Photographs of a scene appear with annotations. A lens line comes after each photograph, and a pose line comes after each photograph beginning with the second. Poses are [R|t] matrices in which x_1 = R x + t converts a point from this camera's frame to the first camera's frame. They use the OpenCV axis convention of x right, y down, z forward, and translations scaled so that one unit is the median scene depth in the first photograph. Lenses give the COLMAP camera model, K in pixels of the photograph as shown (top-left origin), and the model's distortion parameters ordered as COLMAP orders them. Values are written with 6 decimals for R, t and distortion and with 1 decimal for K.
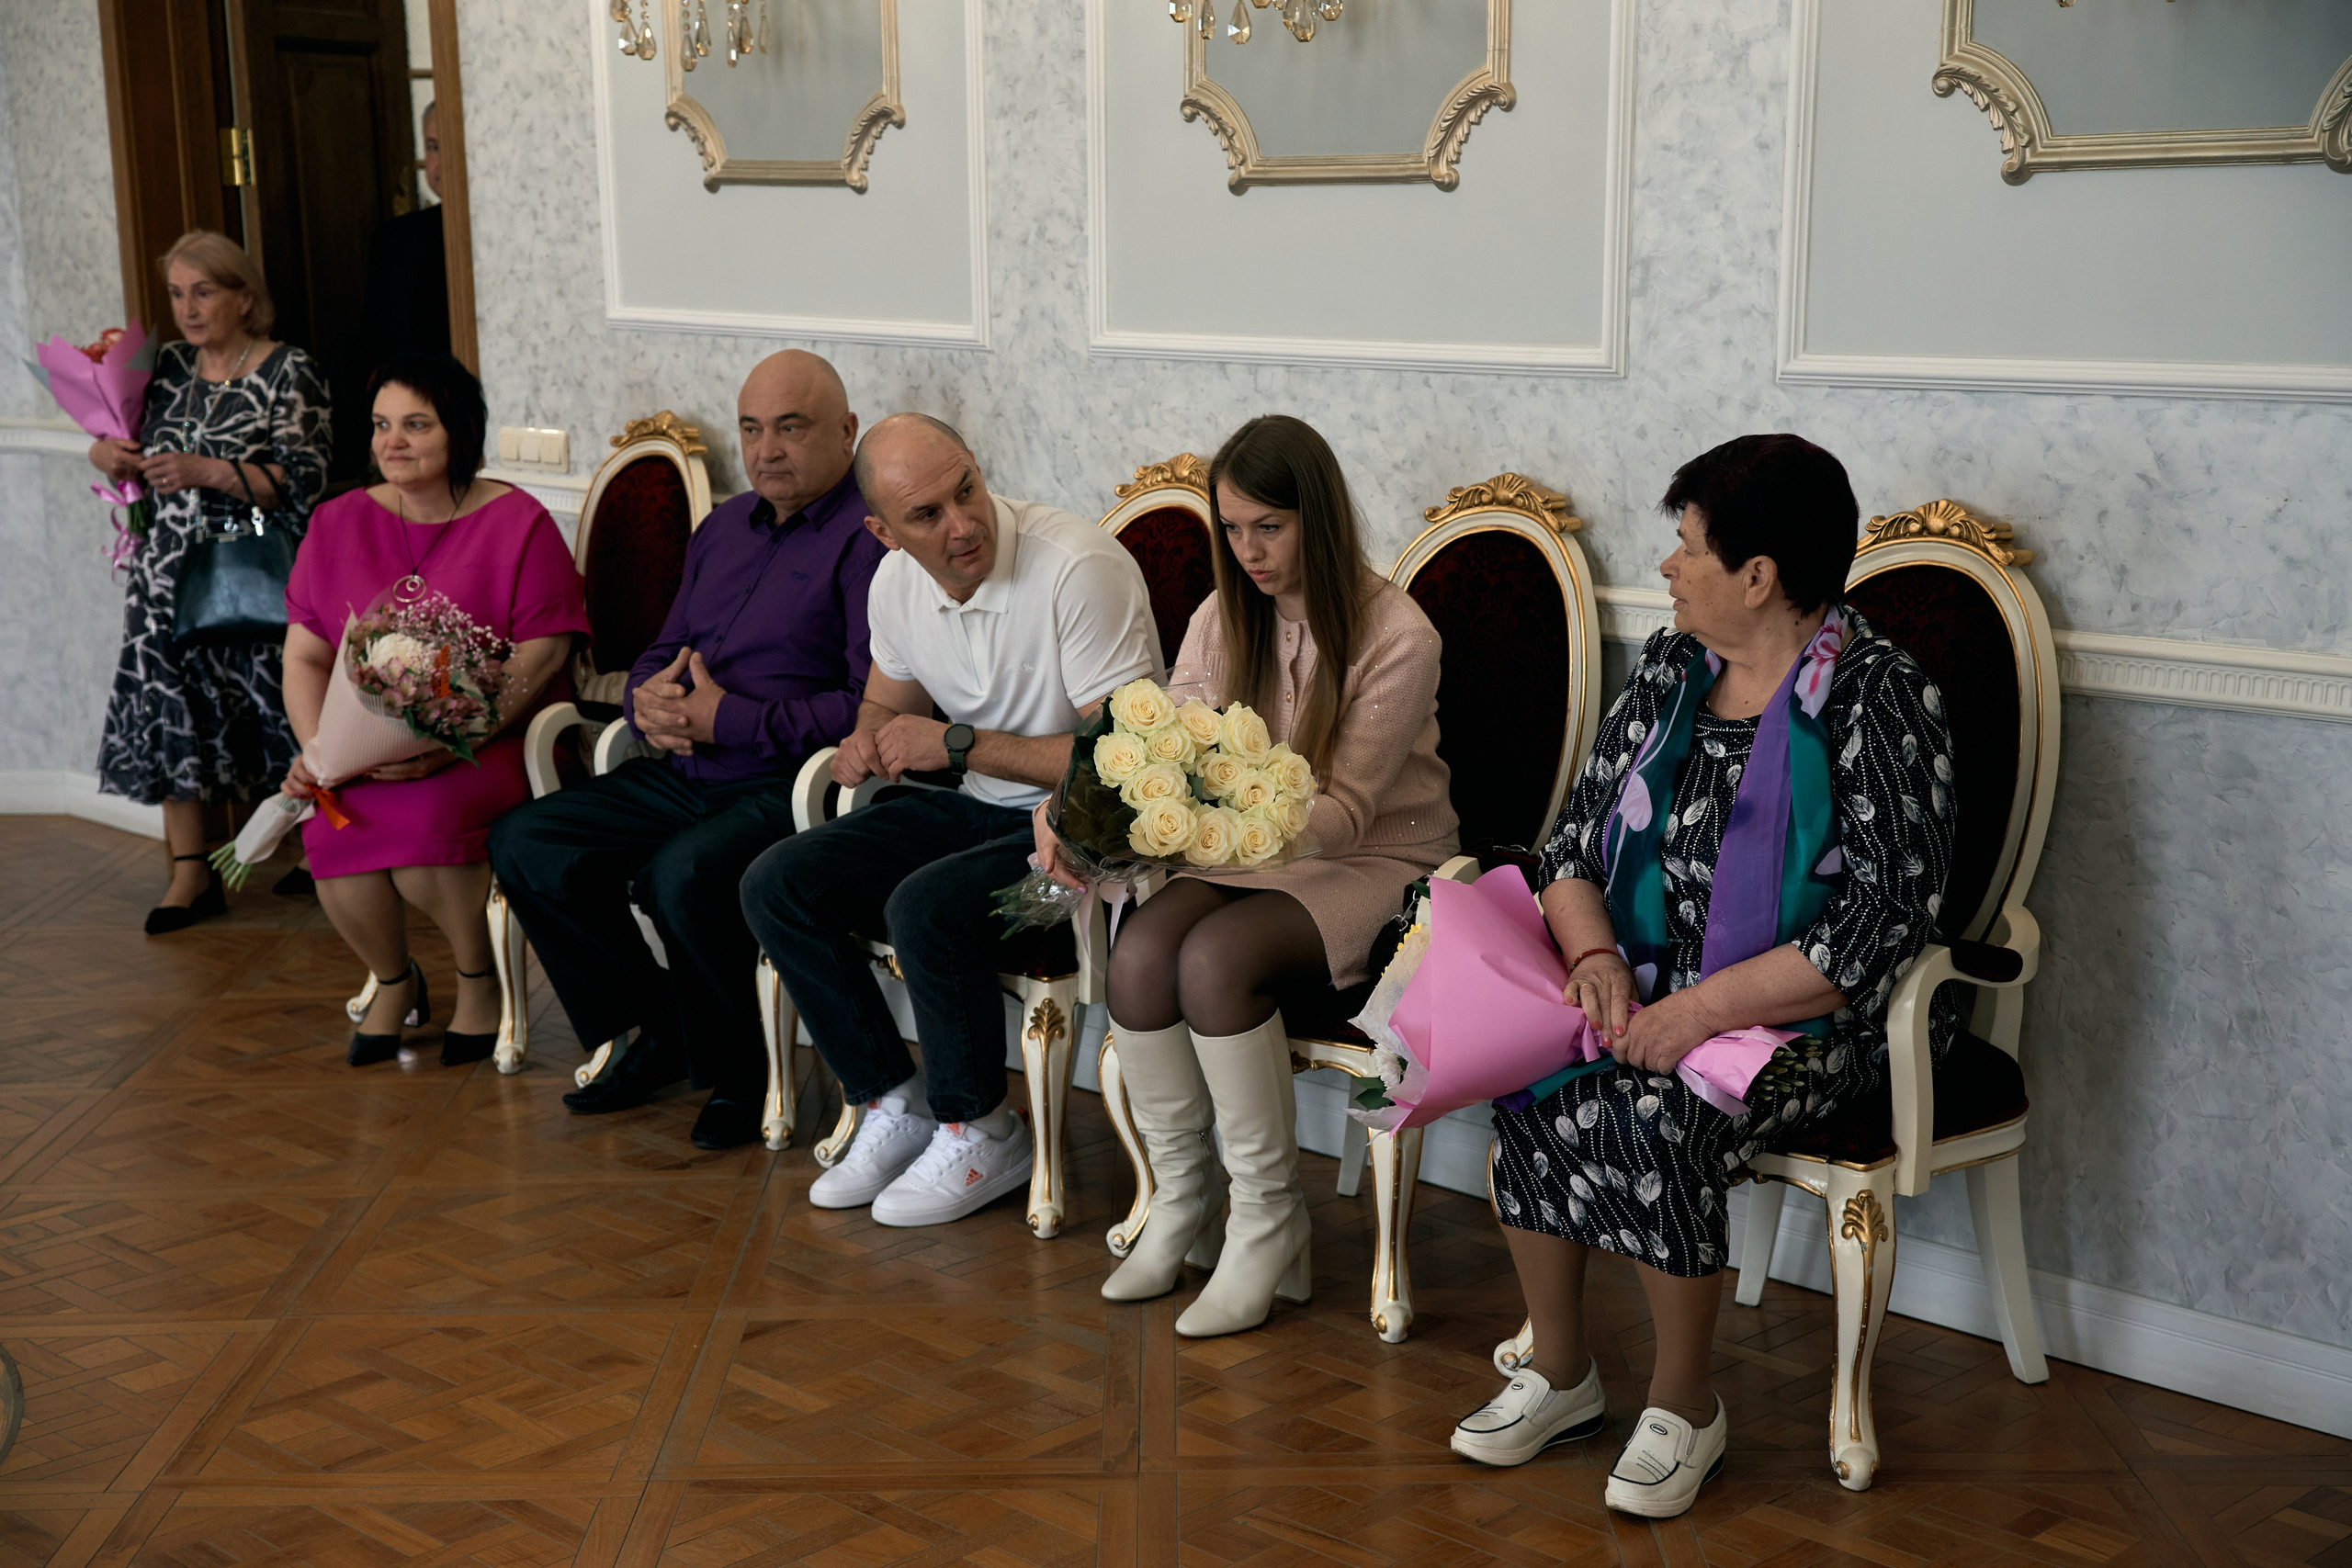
lens RADIAL K [[3237.4, 0, 1182.1], [0, 3237.4, 787.4], [0, 0, 1]] dist [0.258460, 0.000000]
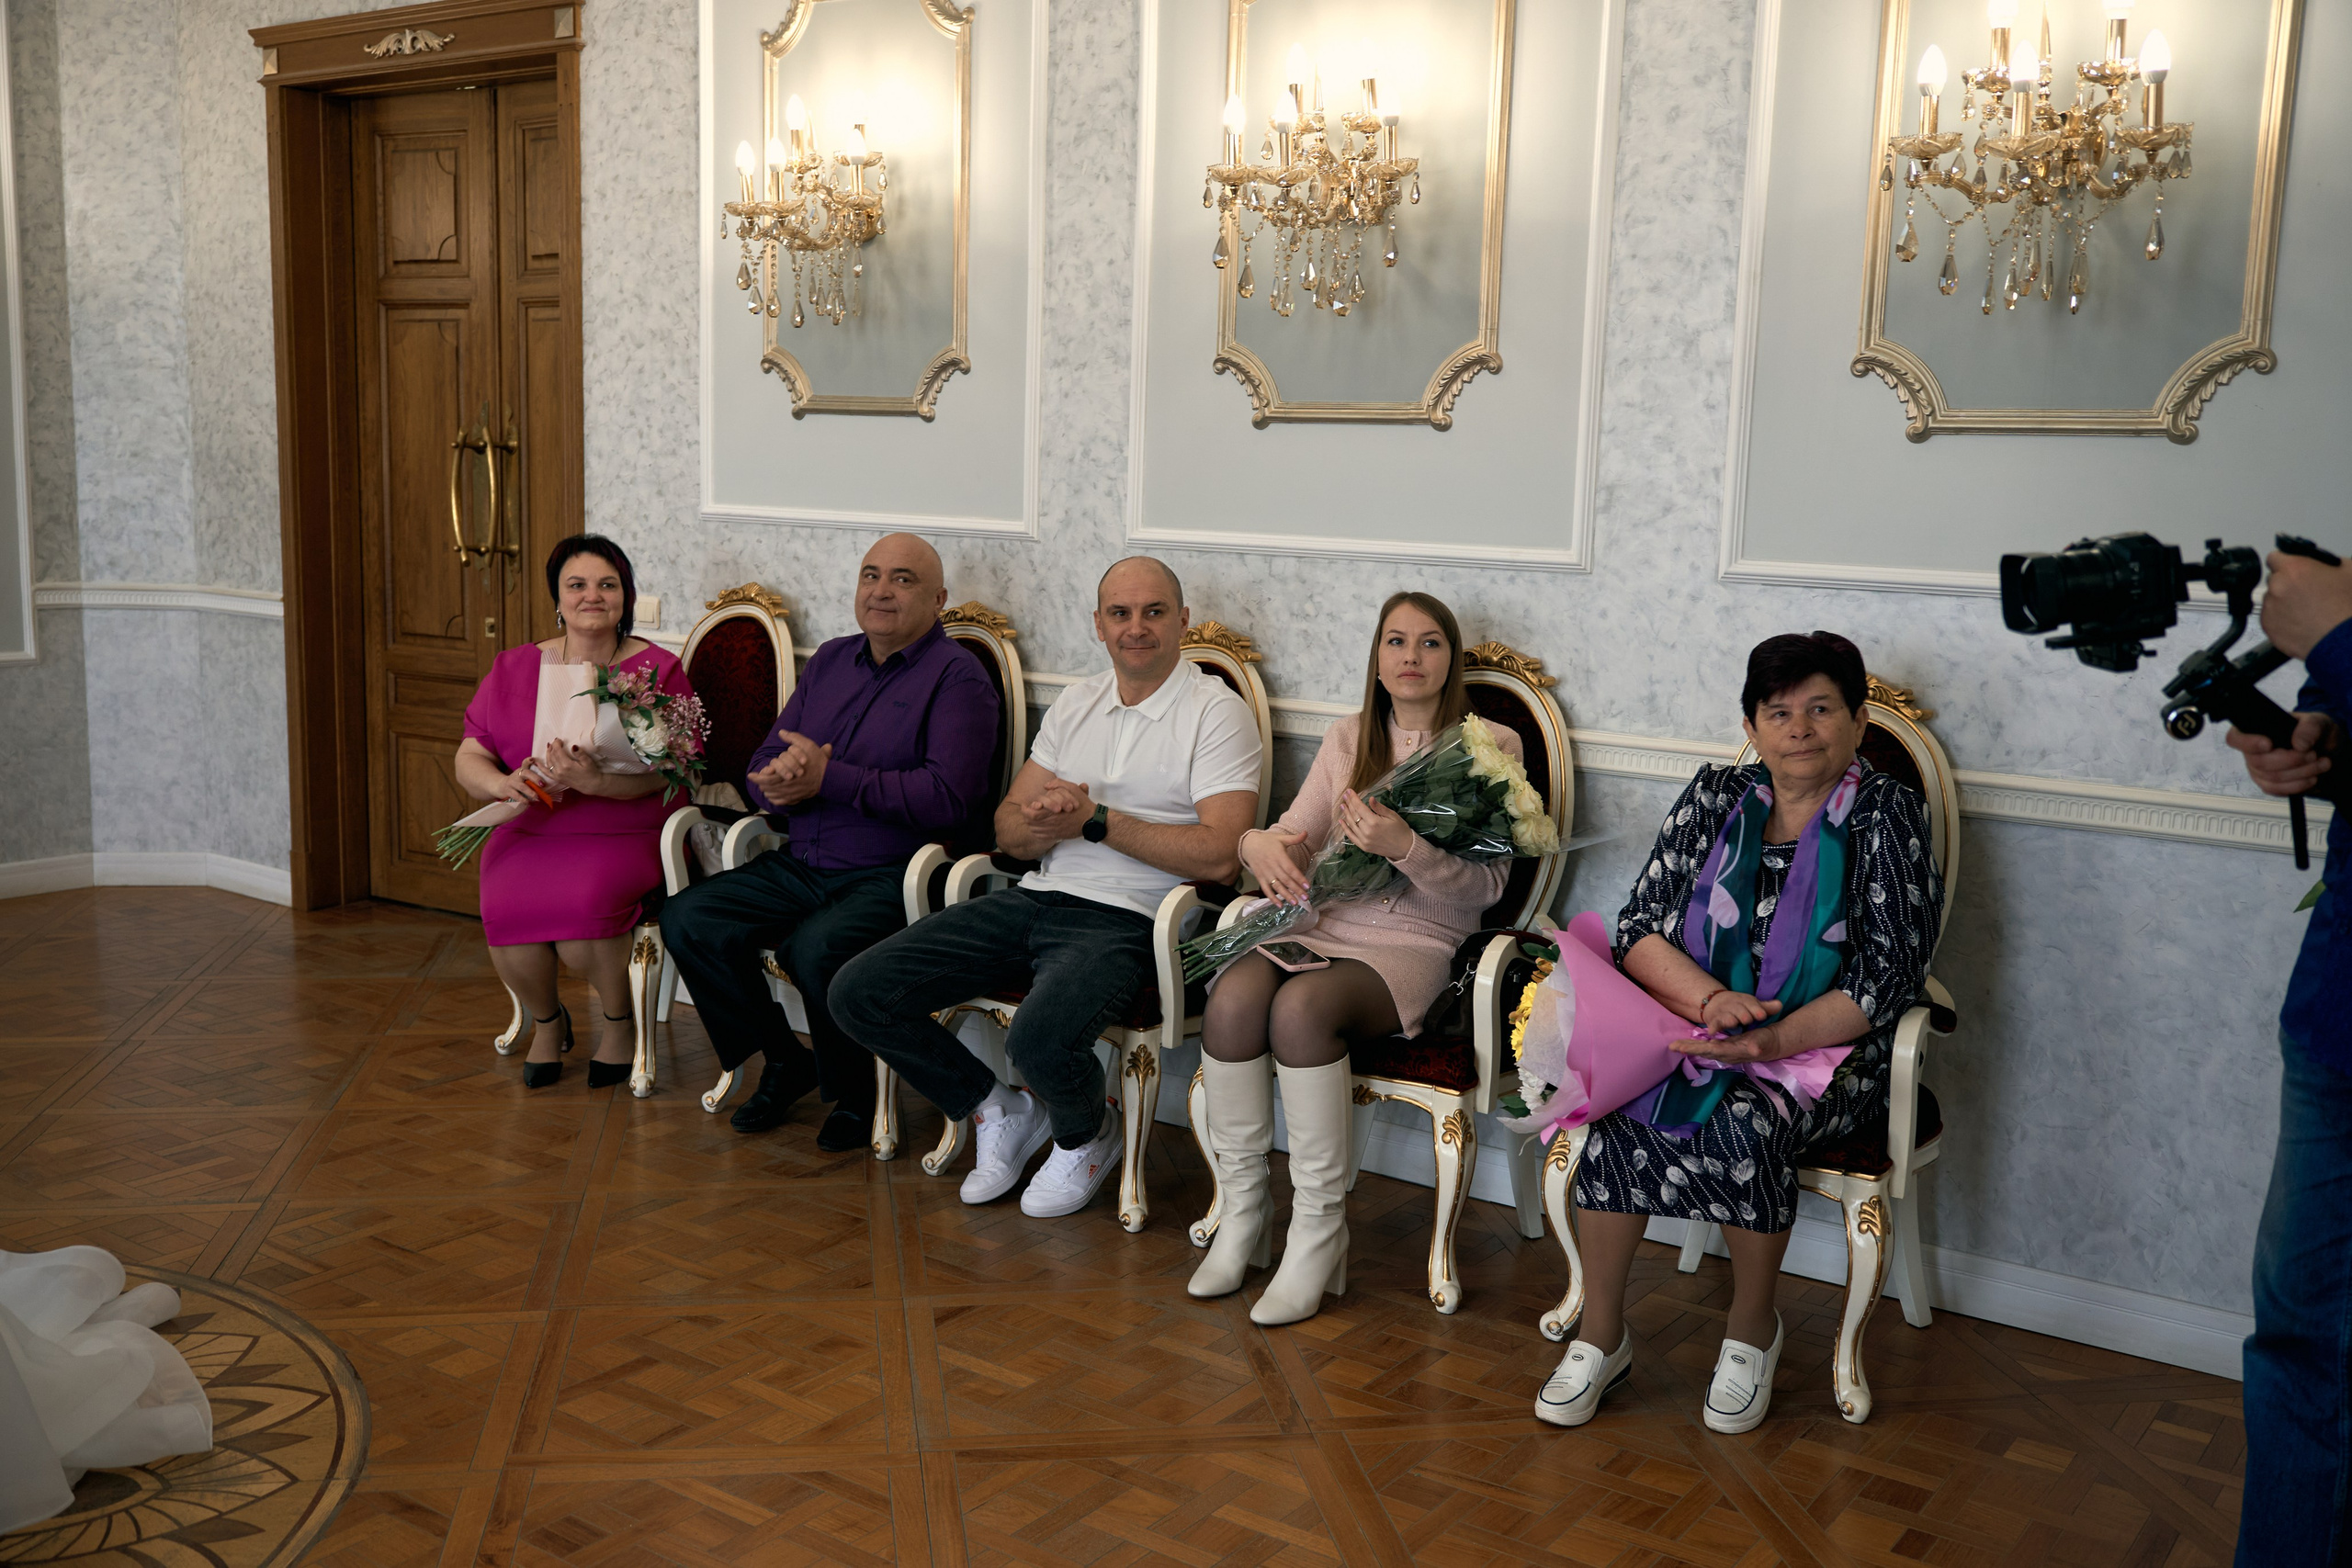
lens RADIAL K [[2187.5, 0, 1176.1], [0, 2187.5, 773.0], [0, 0, 1]] dist [0.032624, 0.000000]
pose [[0.986509, 0.010020, 0.163402, -0.175156], [-0.004075, 0.999319, -0.036679, -0.010347], [-0.163659, 0.035519, 0.985877, 0.148005]]
